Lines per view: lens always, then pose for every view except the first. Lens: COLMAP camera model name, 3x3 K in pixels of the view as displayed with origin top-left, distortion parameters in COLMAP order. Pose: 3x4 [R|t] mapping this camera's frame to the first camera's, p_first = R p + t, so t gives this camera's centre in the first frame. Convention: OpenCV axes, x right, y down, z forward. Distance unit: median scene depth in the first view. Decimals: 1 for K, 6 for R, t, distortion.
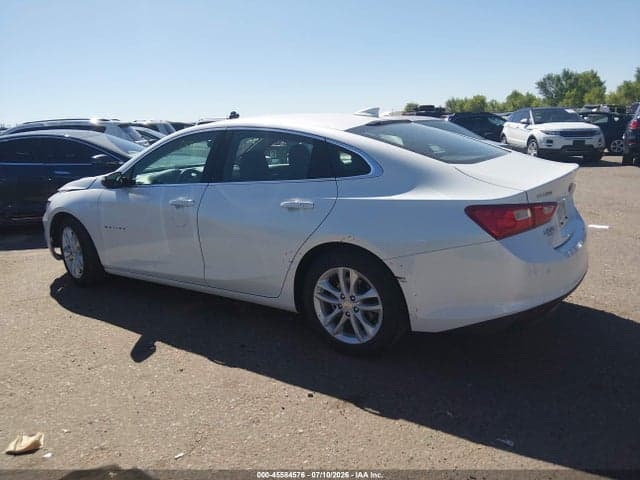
lens RADIAL K [[472.0, 0, 320.0], [0, 472.0, 240.0], [0, 0, 1]] dist [0.038360, -0.005749]
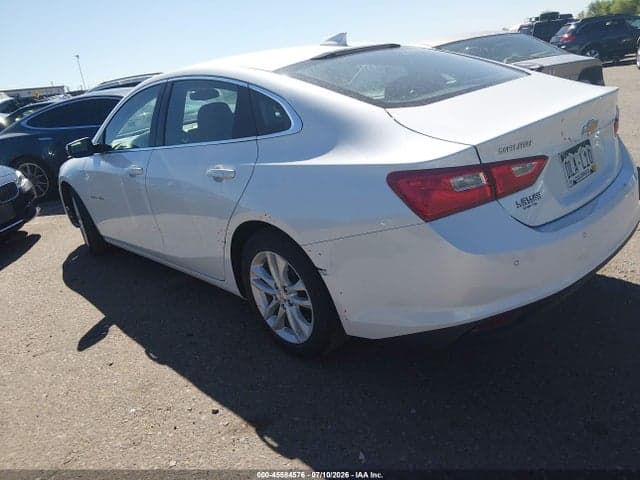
lens RADIAL K [[472.0, 0, 320.0], [0, 472.0, 240.0], [0, 0, 1]] dist [0.038360, -0.005749]
pose [[0.969695, -0.015399, -0.243832, 0.324703], [0.046376, 0.991468, 0.121819, -0.053652], [0.239876, -0.129435, 0.962136, 0.257674]]
